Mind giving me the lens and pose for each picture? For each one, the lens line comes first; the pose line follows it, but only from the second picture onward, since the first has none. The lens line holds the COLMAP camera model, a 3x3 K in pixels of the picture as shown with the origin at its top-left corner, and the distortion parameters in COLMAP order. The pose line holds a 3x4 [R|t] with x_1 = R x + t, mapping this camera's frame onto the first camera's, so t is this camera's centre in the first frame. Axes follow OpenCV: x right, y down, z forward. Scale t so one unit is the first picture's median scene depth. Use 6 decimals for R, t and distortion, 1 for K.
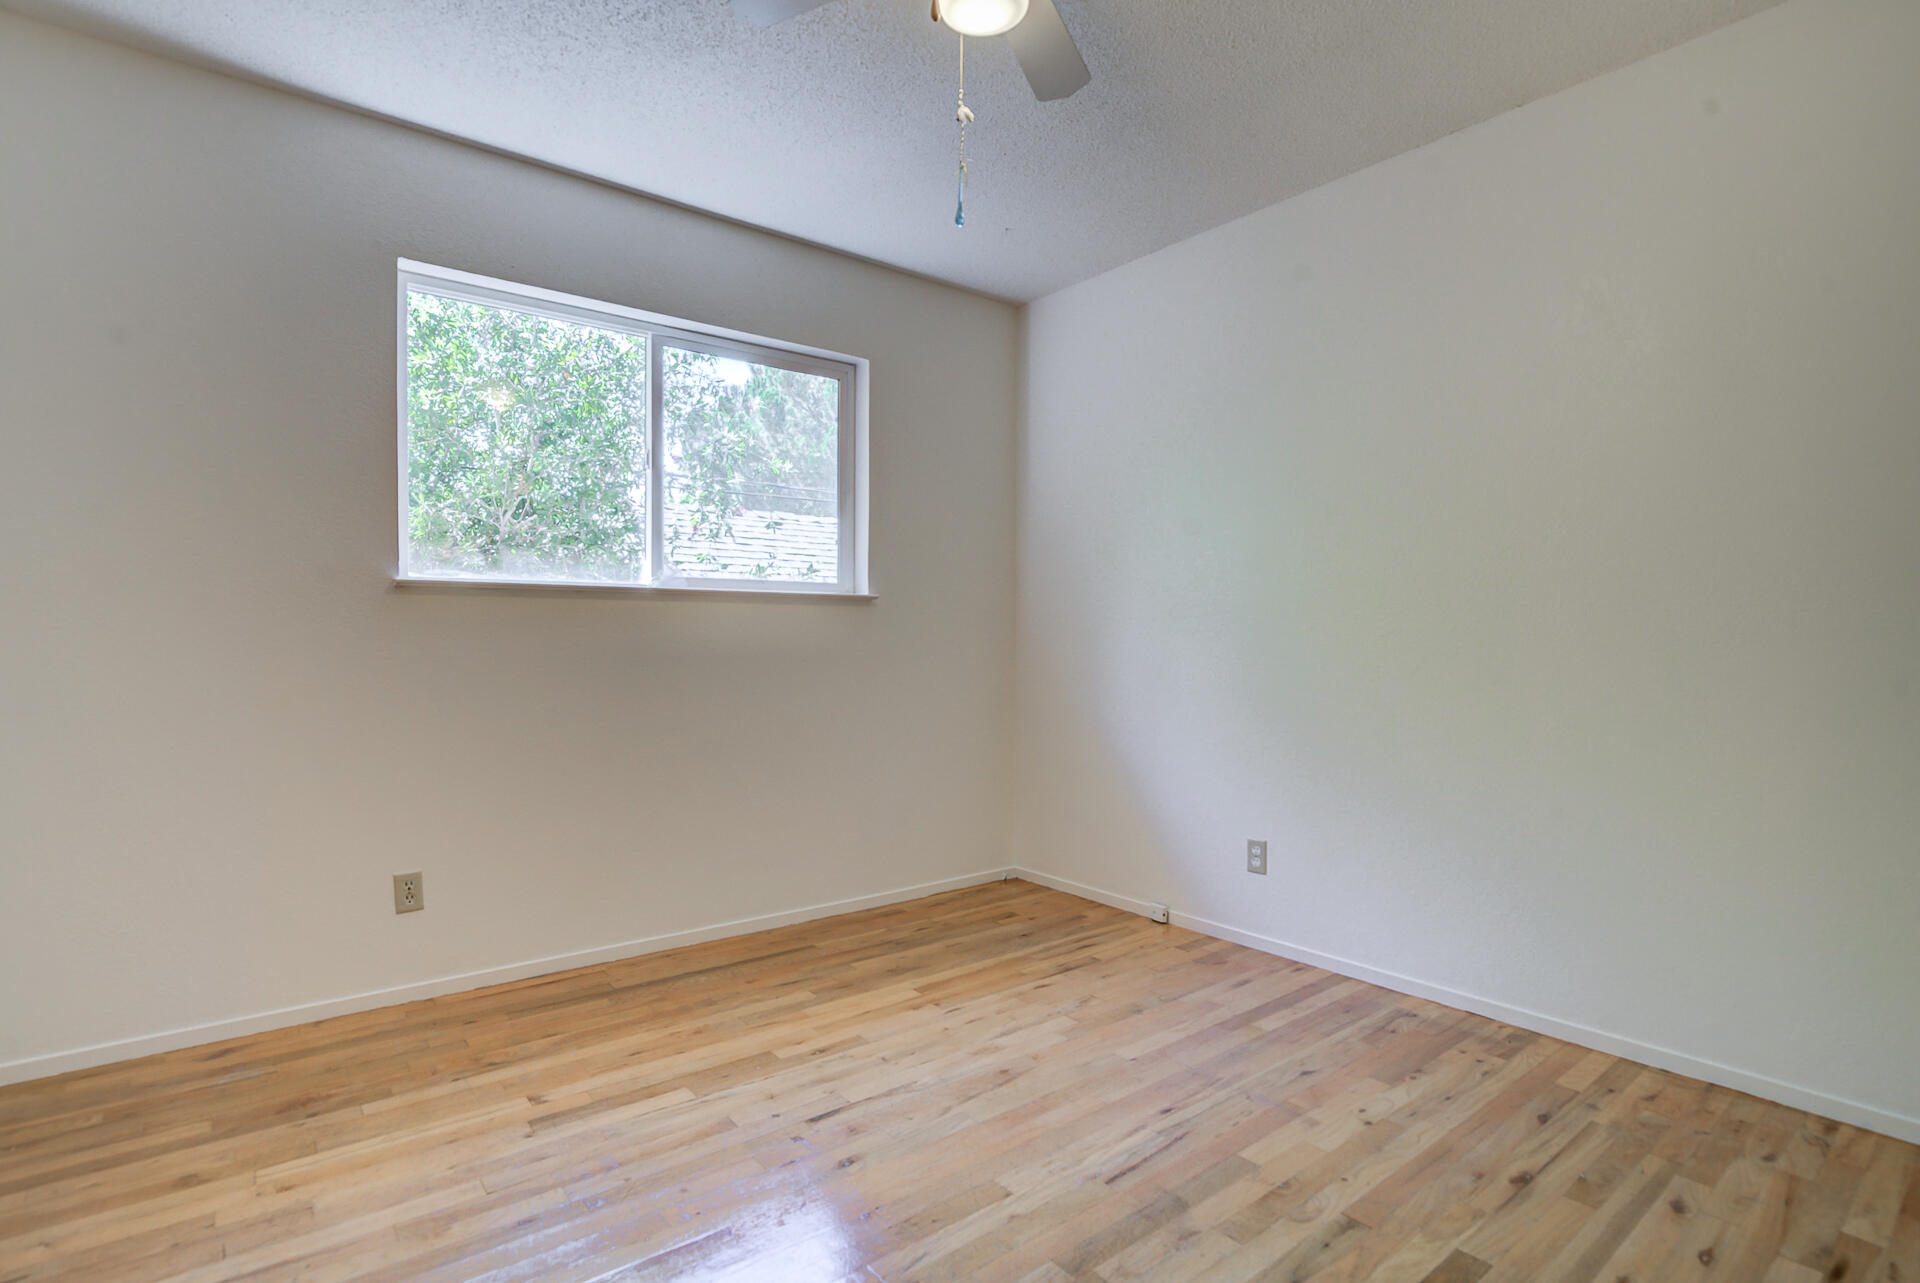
lens RADIAL K [[920.5, 0, 974.4], [0, 920.5, 655.9], [0, 0, 1]] dist [-0.032388, 0.005013]
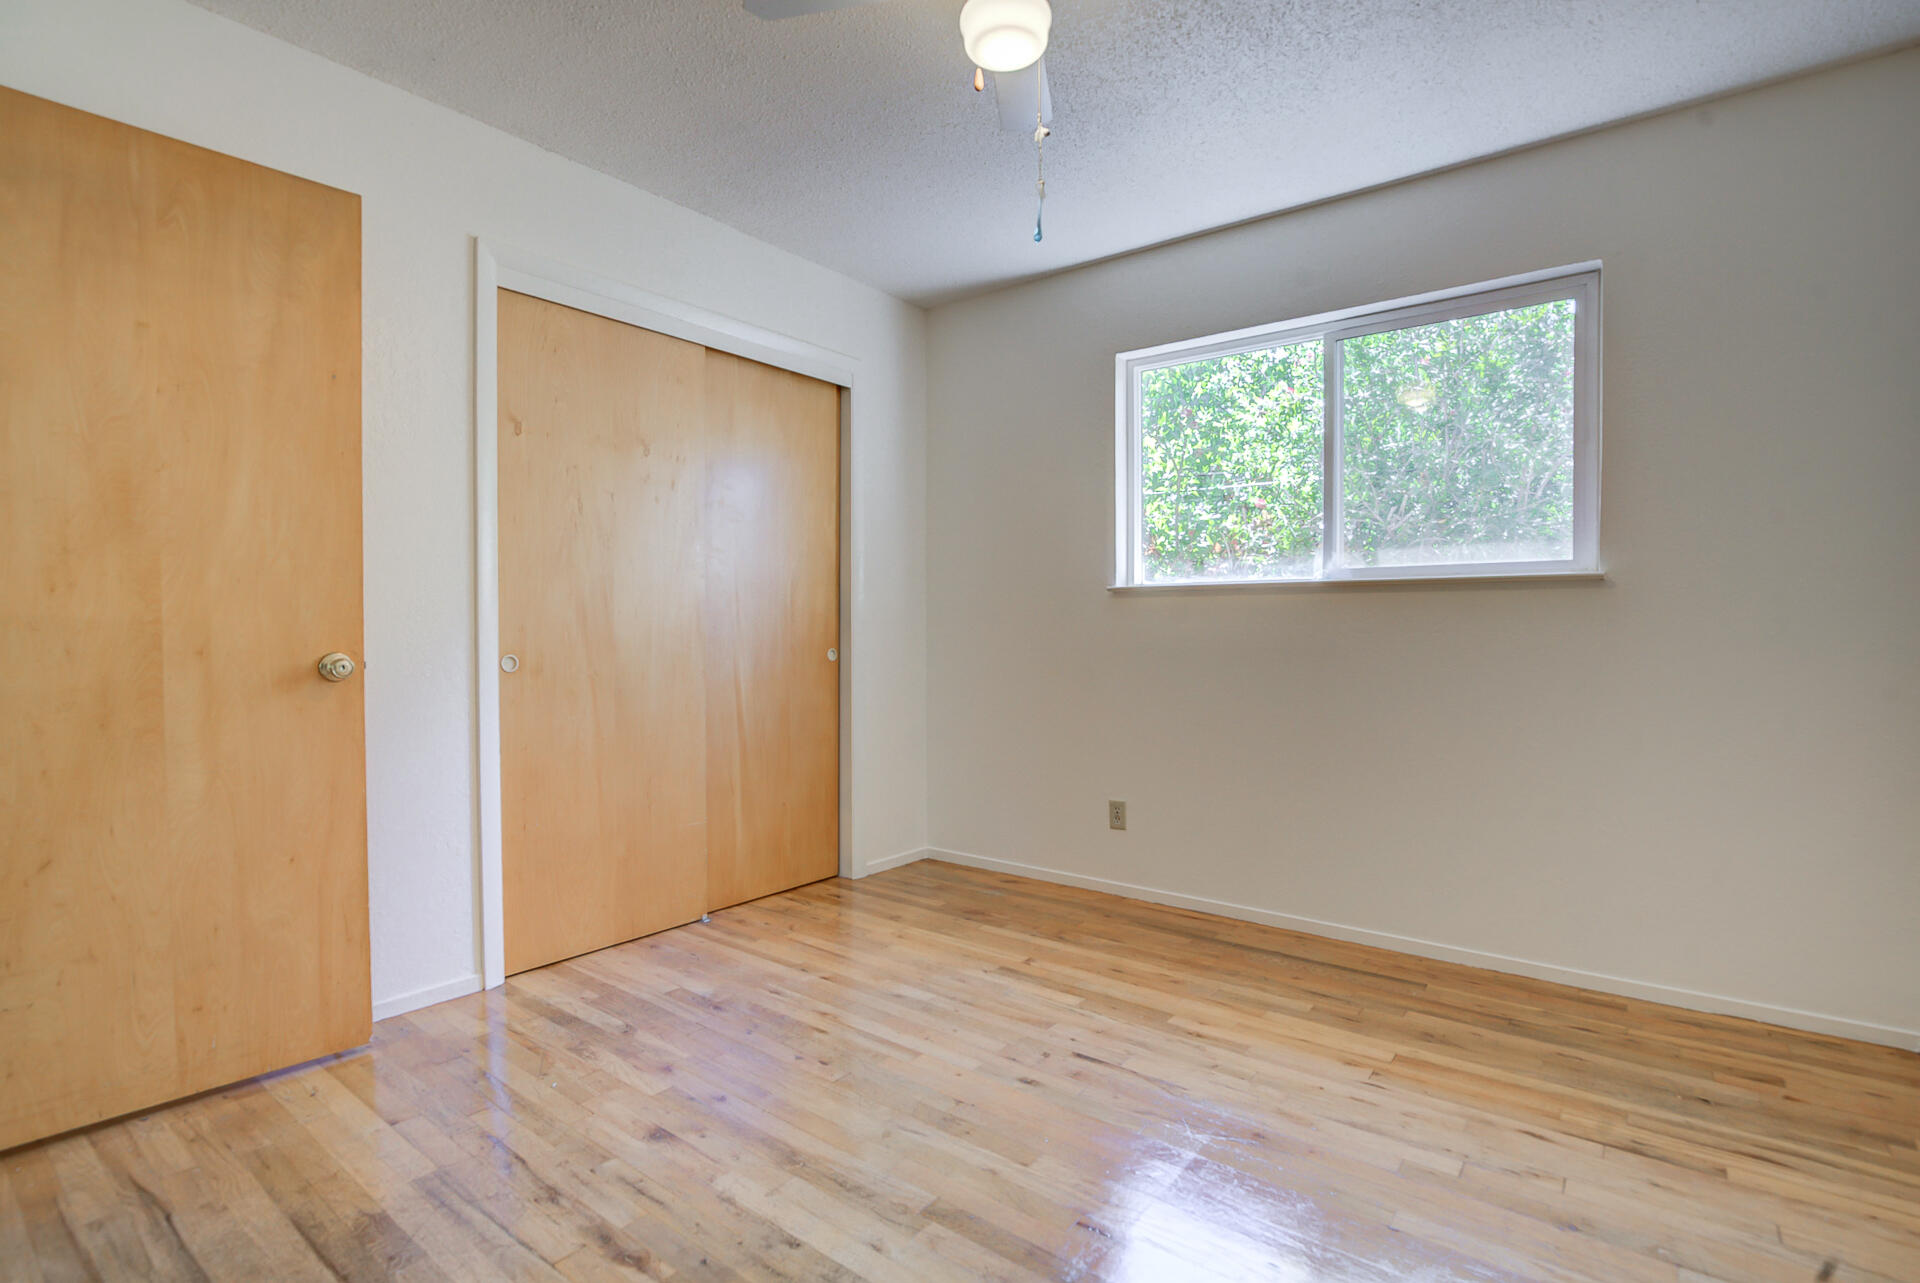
lens RADIAL K [[920.5, 0, 958.9], [0, 920.5, 638.0], [0, 0, 1]] dist [-0.032388, 0.005013]
pose [[0.226795, 0.006622, -0.973920, 0.638792], [-0.021325, 0.999771, 0.001831, -0.003616], [0.973709, 0.020353, 0.226885, 0.425377]]
